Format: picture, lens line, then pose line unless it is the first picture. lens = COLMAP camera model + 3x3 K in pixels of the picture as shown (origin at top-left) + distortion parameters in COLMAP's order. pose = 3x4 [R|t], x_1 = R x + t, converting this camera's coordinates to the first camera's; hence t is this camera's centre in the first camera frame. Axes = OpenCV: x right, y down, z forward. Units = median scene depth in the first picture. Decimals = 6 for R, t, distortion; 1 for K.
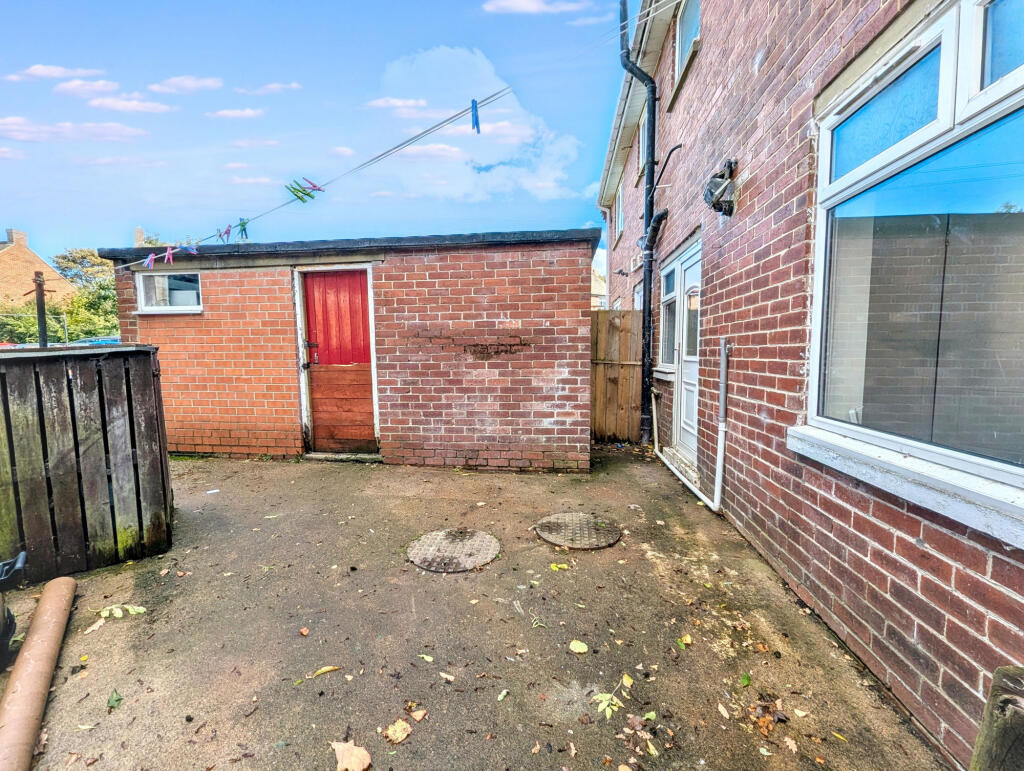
lens RADIAL K [[425.0, 0, 512.0], [0, 425.0, 385.5], [0, 0, 1]] dist [-0.001978, -0.000204]
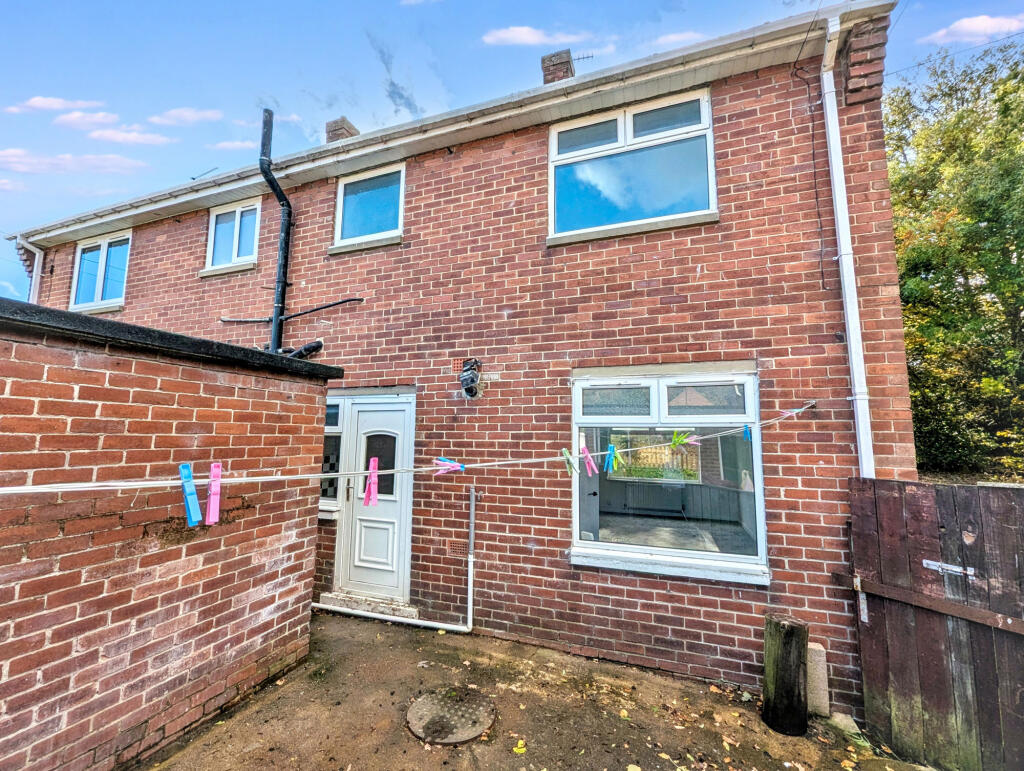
lens RADIAL K [[425.0, 0, 512.0], [0, 425.0, 385.5], [0, 0, 1]] dist [-0.001978, -0.000204]
pose [[0.228537, 0.123535, 0.965665, -0.571996], [0.065388, 0.987729, -0.141833, -0.167092], [-0.971337, 0.095557, 0.217655, 0.413837]]
